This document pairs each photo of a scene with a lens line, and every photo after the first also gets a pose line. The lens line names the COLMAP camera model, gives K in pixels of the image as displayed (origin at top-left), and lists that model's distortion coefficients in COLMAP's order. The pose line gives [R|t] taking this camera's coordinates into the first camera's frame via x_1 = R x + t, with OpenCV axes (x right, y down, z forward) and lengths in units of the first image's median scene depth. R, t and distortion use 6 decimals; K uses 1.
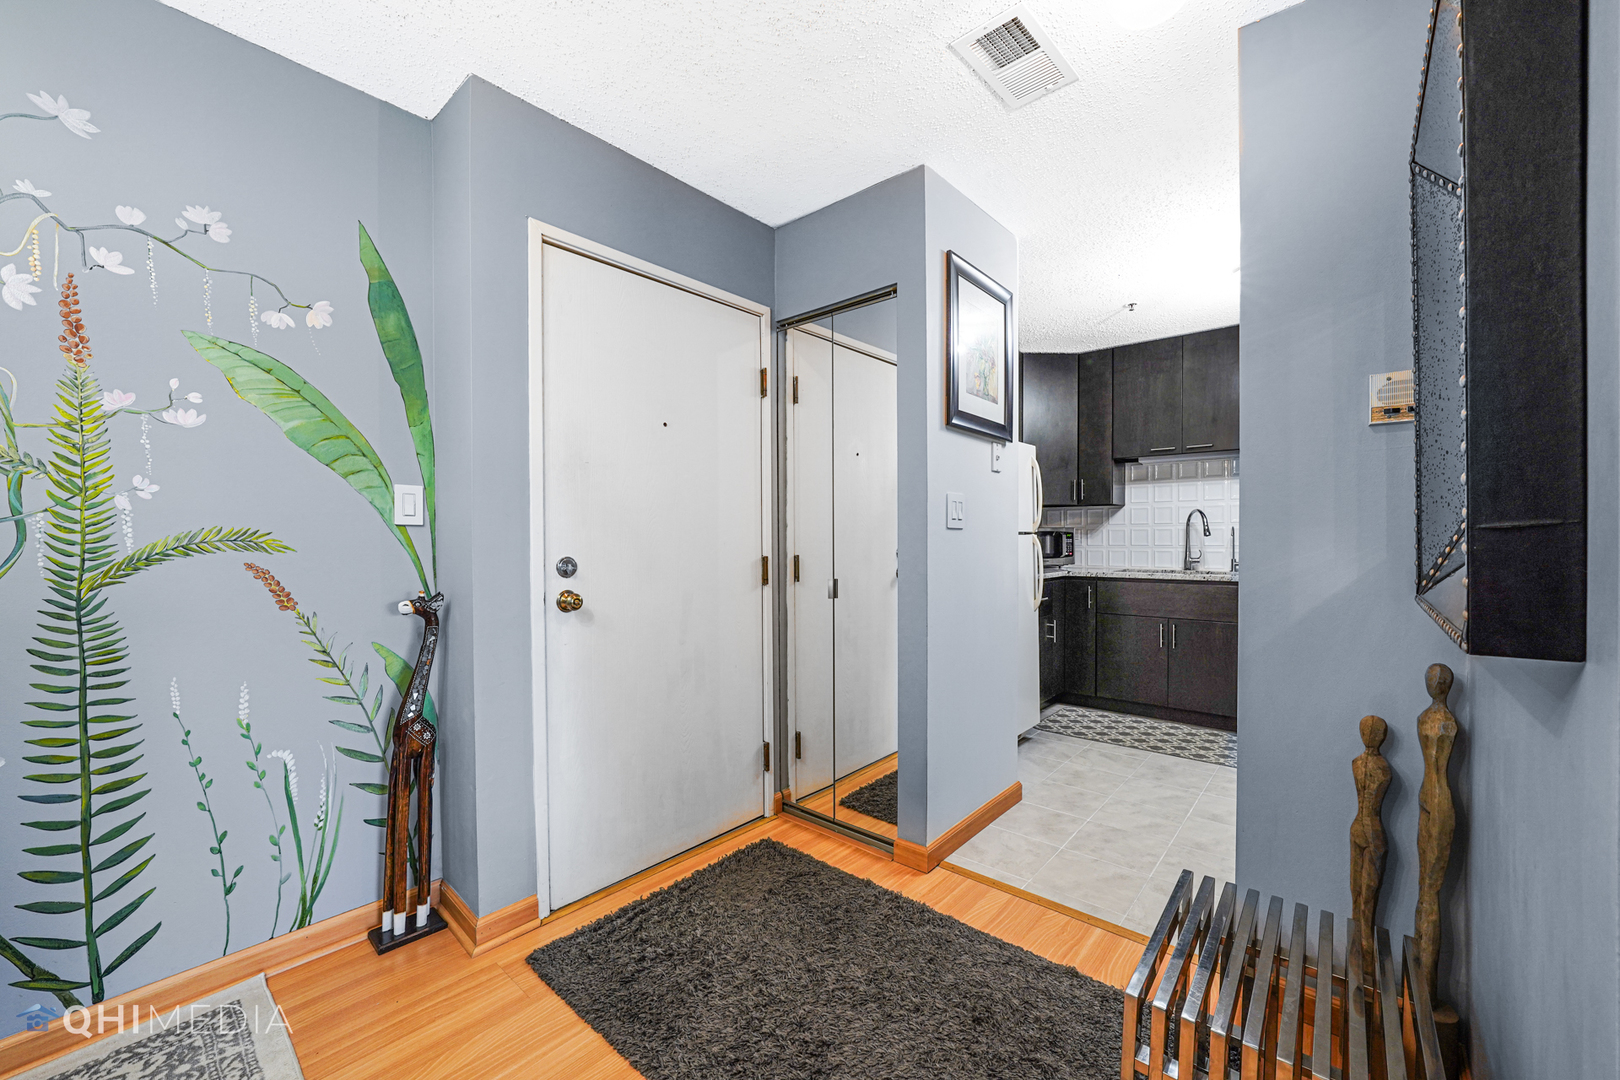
lens RADIAL K [[639.2, 0, 811.0], [0, 639.2, 544.8], [0, 0, 1]] dist [-0.024393, 0.007546]
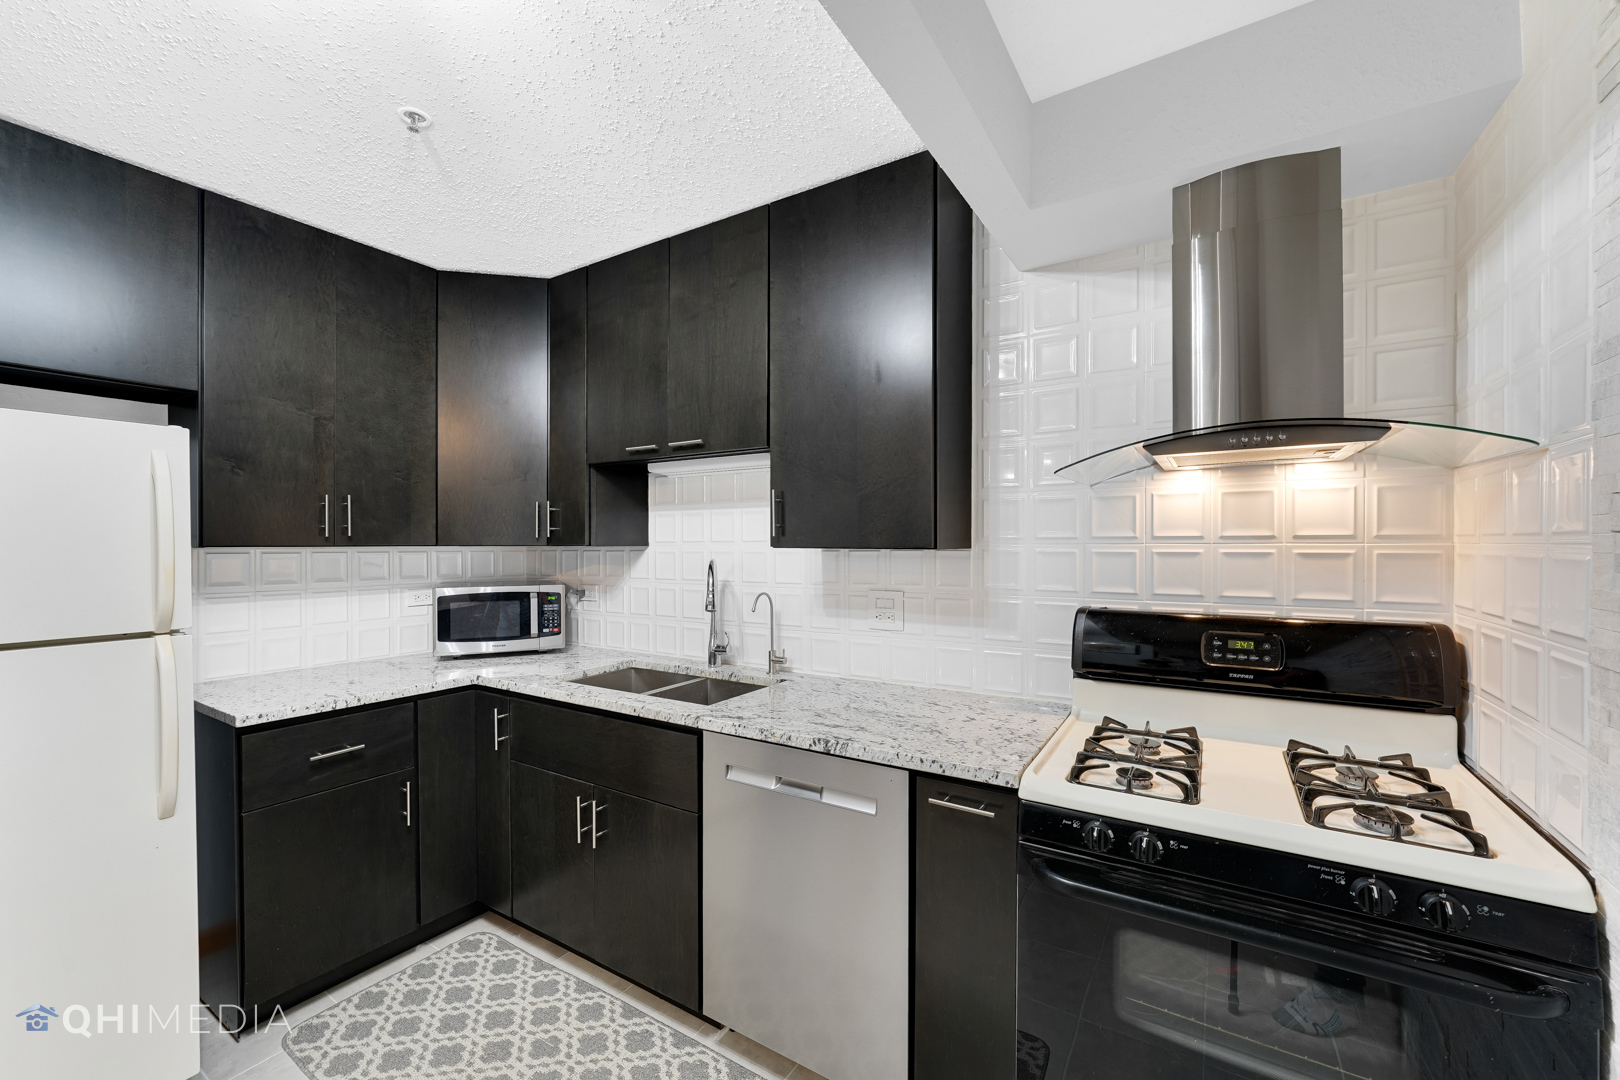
lens RADIAL K [[639.2, 0, 811.0], [0, 639.2, 544.8], [0, 0, 1]] dist [-0.024393, 0.007546]
pose [[0.986834, 0.001561, 0.161731, 1.365143], [0.000993, 0.999876, -0.015711, -0.135237], [-0.161735, 0.015665, 0.986710, 0.998067]]
